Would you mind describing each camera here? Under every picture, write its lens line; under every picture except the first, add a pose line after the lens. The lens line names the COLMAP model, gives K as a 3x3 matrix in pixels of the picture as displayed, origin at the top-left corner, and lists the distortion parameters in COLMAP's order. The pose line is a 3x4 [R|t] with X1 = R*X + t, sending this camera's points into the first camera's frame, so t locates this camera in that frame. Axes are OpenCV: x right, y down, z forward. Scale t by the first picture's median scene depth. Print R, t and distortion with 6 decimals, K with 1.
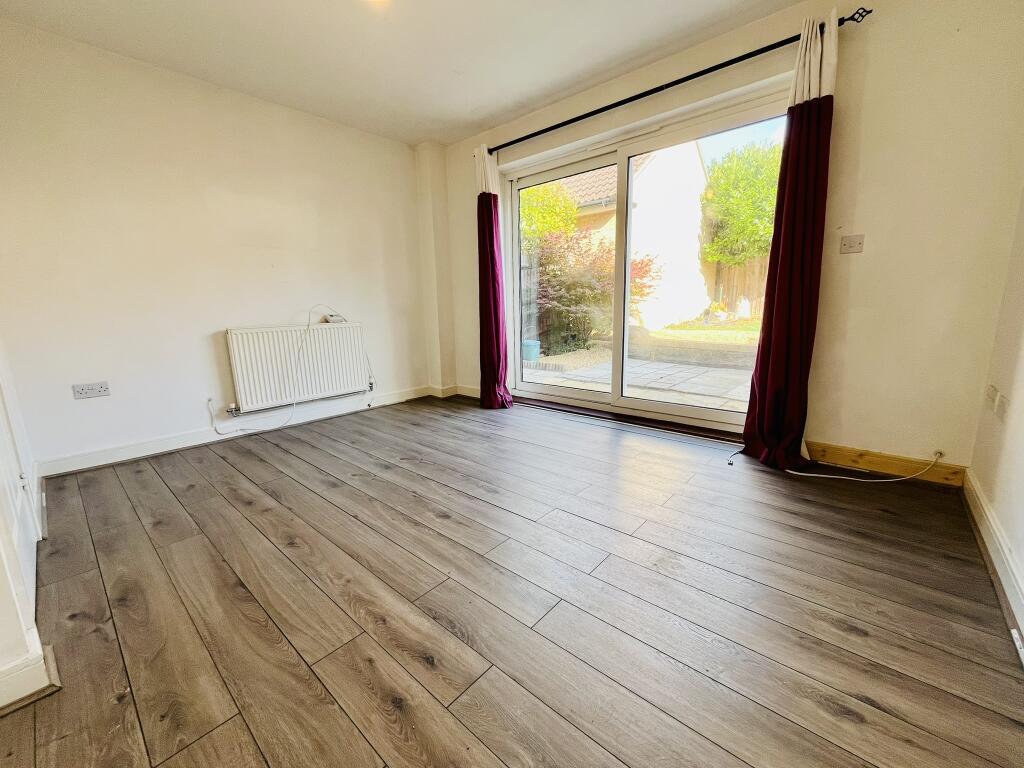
lens RADIAL K [[415.3, 0, 512.4], [0, 415.3, 387.0], [0, 0, 1]] dist [-0.008085, -0.000352]
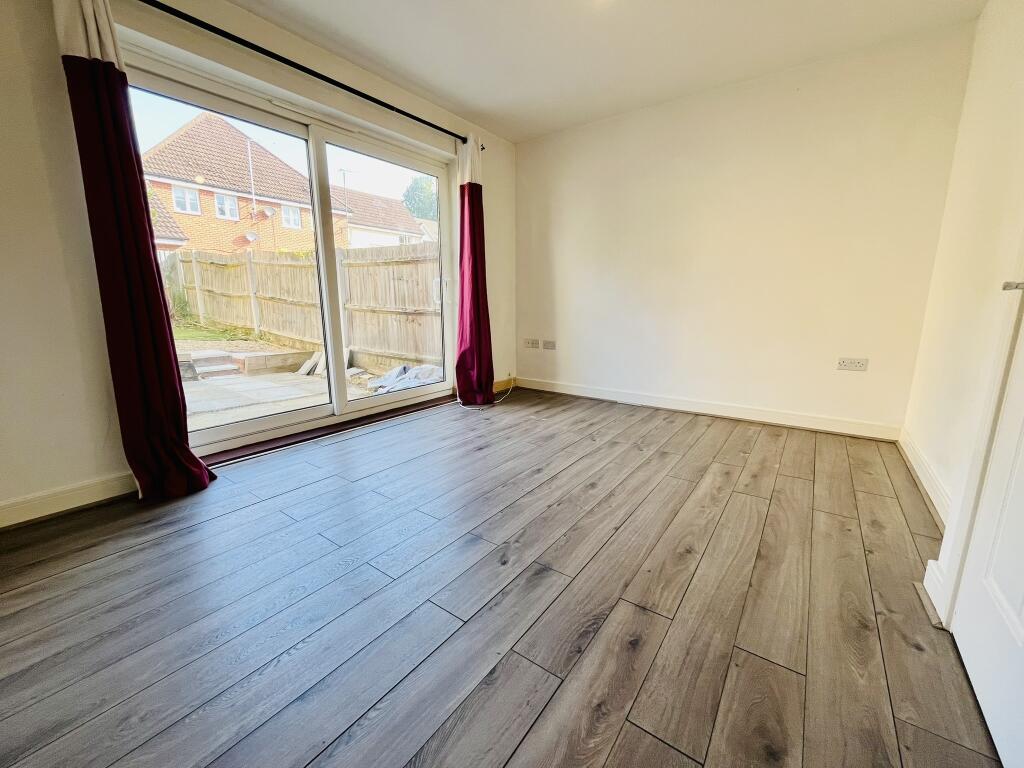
lens RADIAL K [[415.3, 0, 514.0], [0, 415.3, 383.9], [0, 0, 1]] dist [-0.008085, -0.000352]
pose [[-0.090872, -0.170949, 0.981080, -1.110211], [0.196515, 0.962707, 0.185949, -0.188966], [-0.976281, 0.209695, -0.053889, 1.119179]]
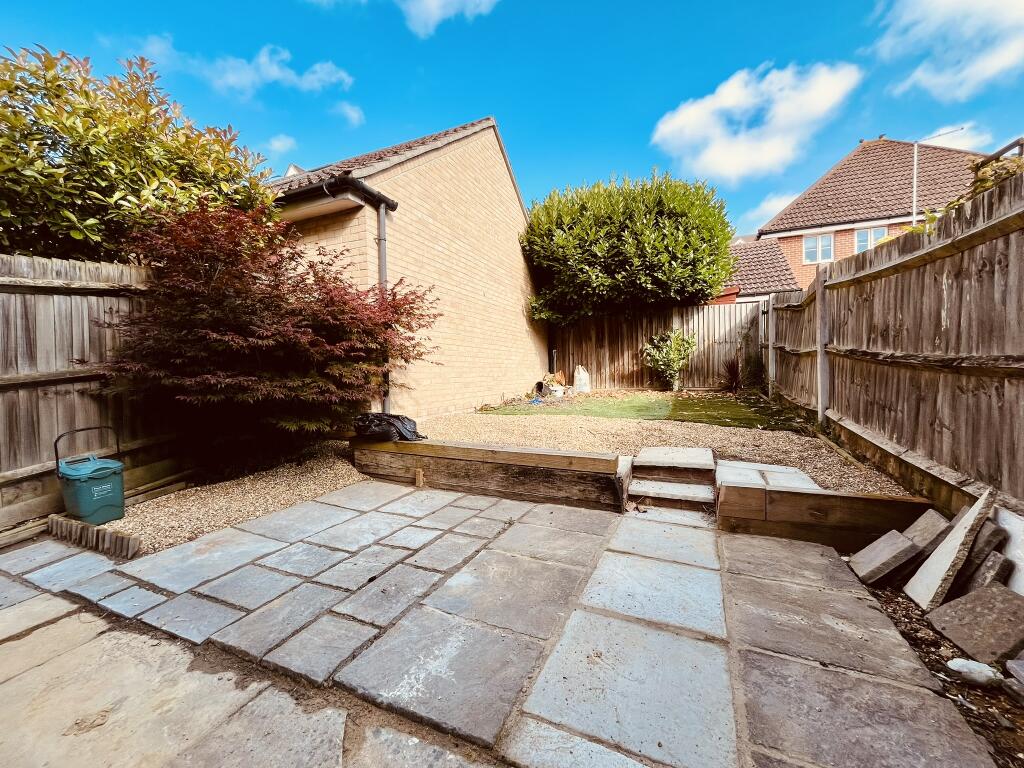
lens RADIAL K [[415.3, 0, 509.4], [0, 415.3, 389.9], [0, 0, 1]] dist [-0.008085, -0.000352]
pose [[0.950179, -0.007417, 0.311615, 1.021113], [0.059078, 0.985882, -0.156675, -0.330629], [-0.306054, 0.167278, 0.937203, 1.740925]]
